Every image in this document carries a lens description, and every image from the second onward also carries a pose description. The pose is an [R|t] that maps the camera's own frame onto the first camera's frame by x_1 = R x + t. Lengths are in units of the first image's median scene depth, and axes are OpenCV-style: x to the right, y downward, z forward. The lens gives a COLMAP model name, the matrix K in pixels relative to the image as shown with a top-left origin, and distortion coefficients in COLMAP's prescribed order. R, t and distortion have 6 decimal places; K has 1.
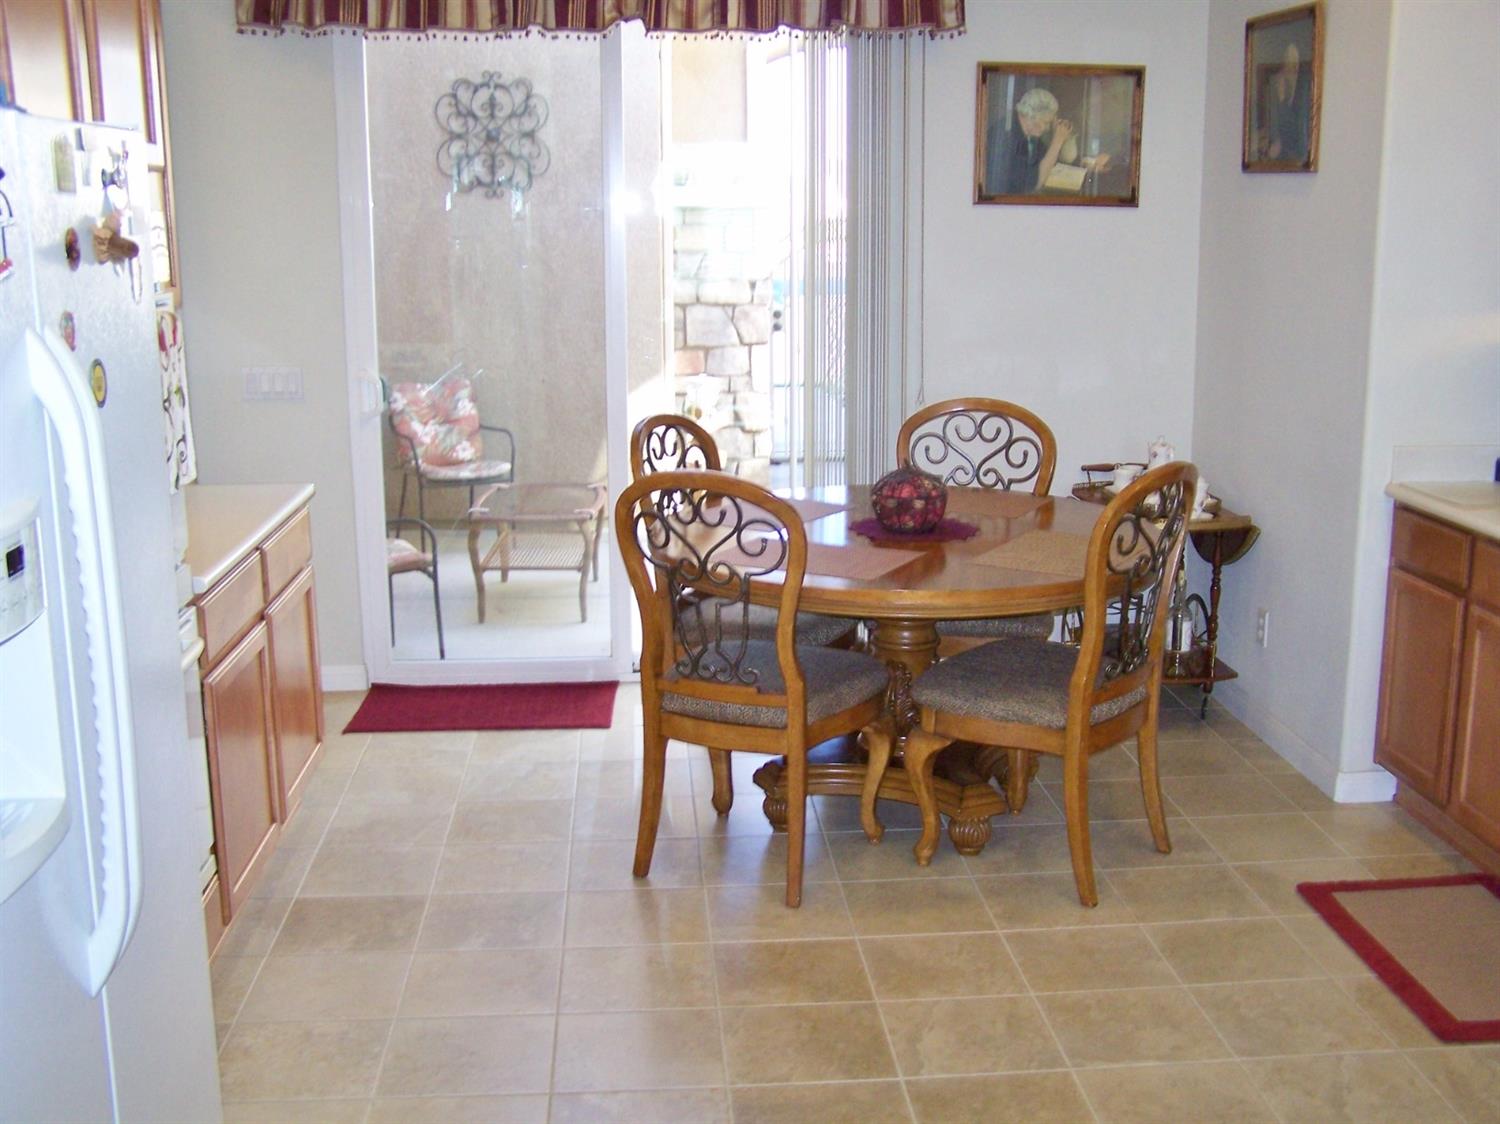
lens RADIAL K [[1727.2, 0, 757.9], [0, 1727.2, 593.0], [0, 0, 1]] dist [-0.164578, 0.308911]
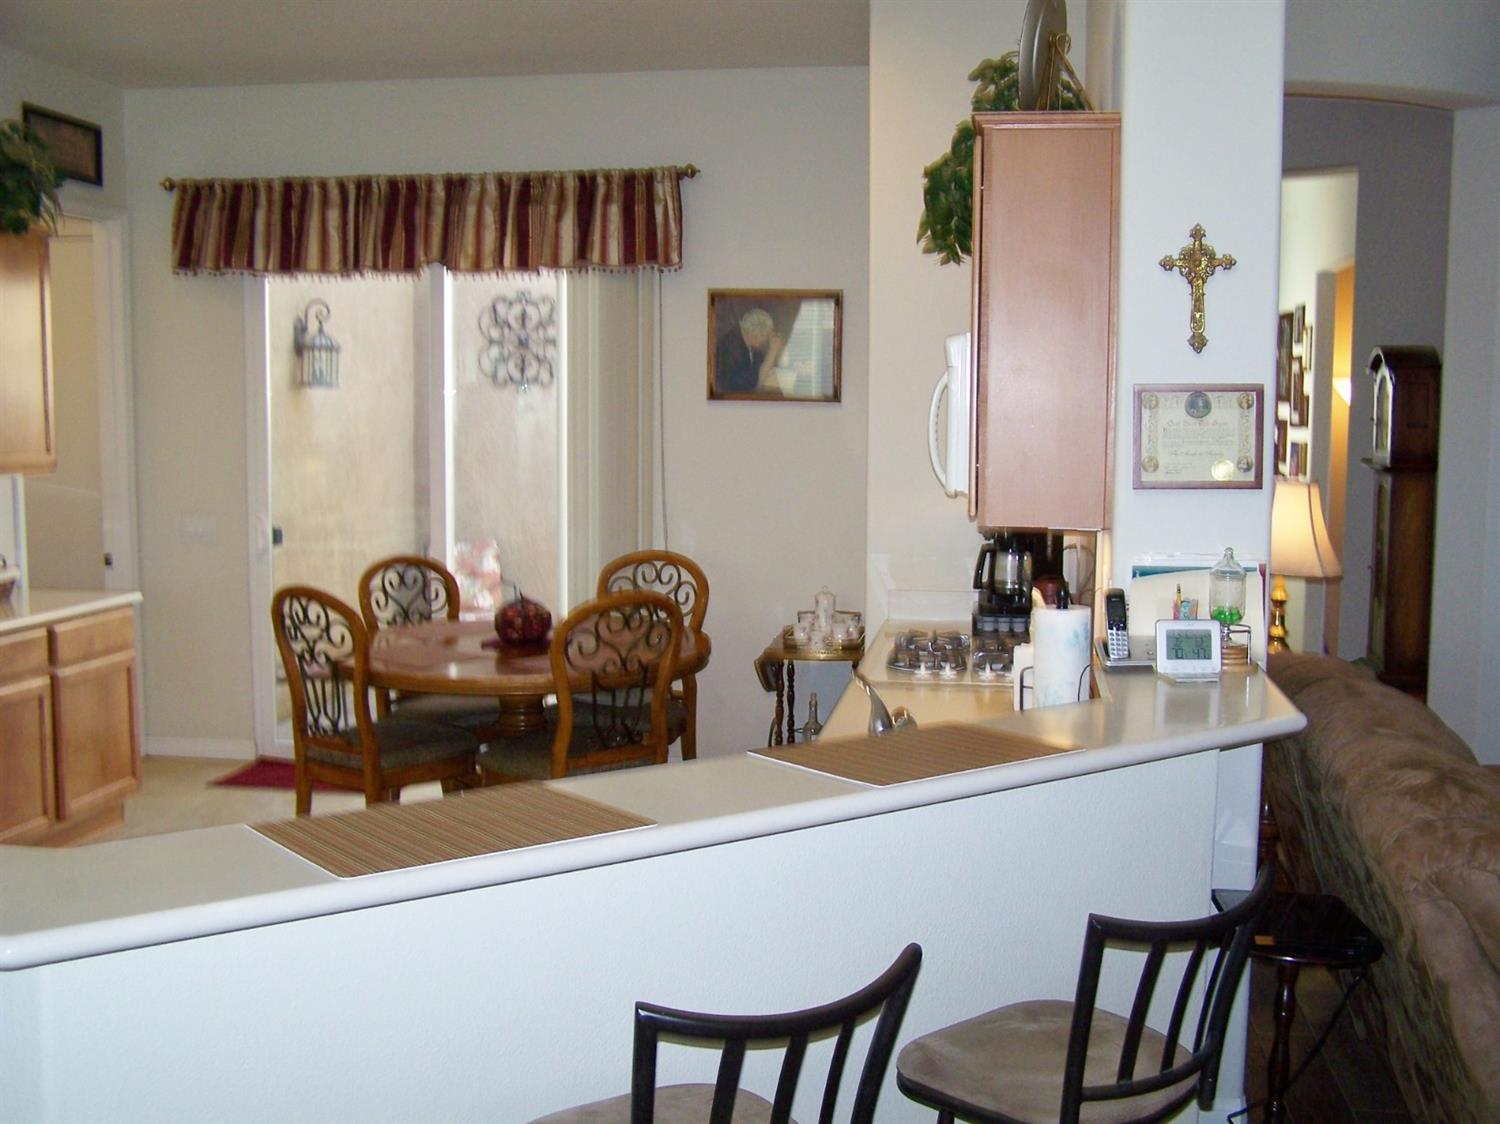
lens RADIAL K [[1727.2, 0, 757.9], [0, 1727.2, 593.0], [0, 0, 1]] dist [-0.164578, 0.308911]
pose [[0.974849, 0.033551, -0.220329, 0.447144], [-0.057803, 0.992837, -0.104563, 0.043989], [0.215242, 0.114669, 0.969805, -0.205514]]
